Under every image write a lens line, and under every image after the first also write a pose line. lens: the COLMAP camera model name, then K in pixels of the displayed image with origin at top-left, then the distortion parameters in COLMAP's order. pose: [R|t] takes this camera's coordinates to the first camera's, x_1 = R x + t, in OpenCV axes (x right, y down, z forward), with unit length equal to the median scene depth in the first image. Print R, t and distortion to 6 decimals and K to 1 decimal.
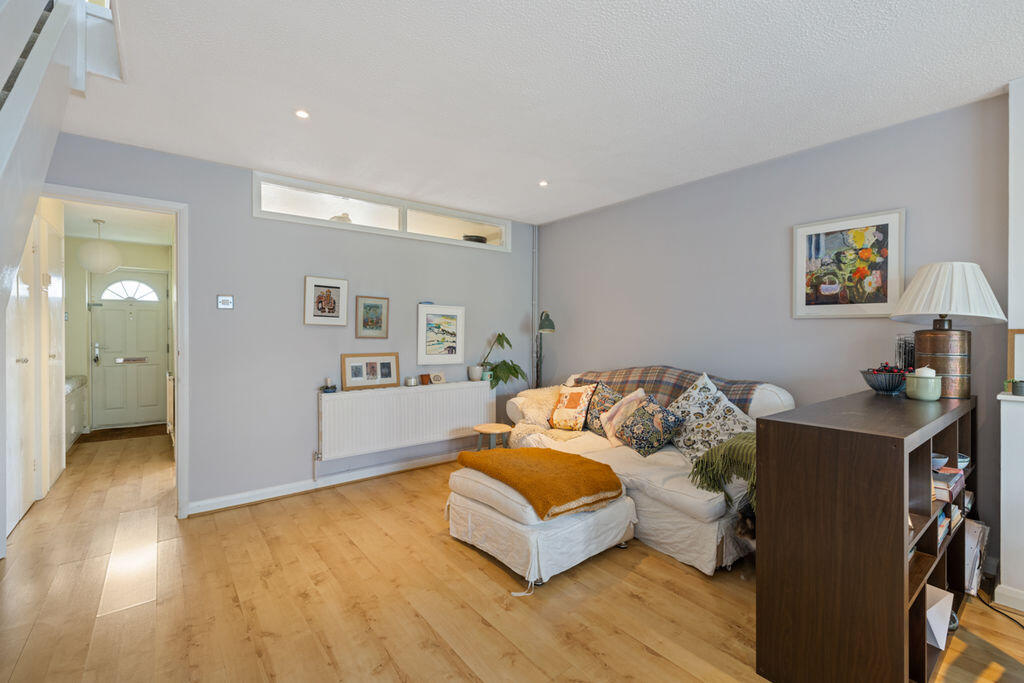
lens RADIAL K [[444.5, 0, 507.9], [0, 444.5, 336.5], [0, 0, 1]] dist [-0.000582, 0.000001]
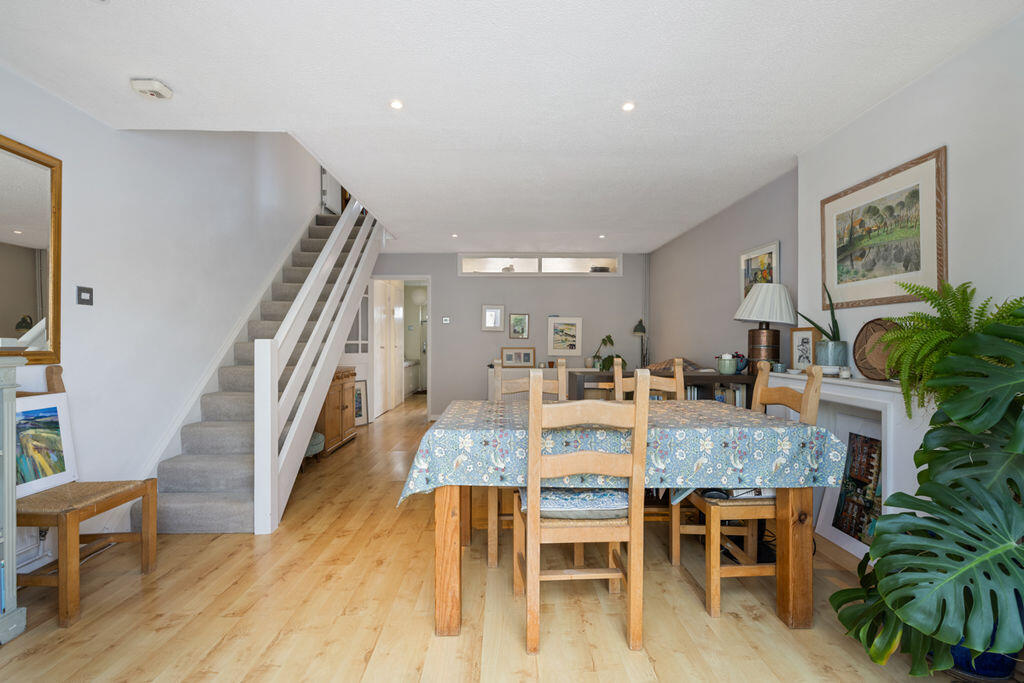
lens RADIAL K [[465.7, 0, 512.0], [0, 465.7, 341.5], [0, 0, 1]] dist [0.001557, 0.000192]
pose [[0.794772, 0.002864, -0.606901, 0.957730], [-0.005586, 0.999981, -0.002595, 0.026099], [0.606882, 0.005453, 0.794773, -0.546263]]
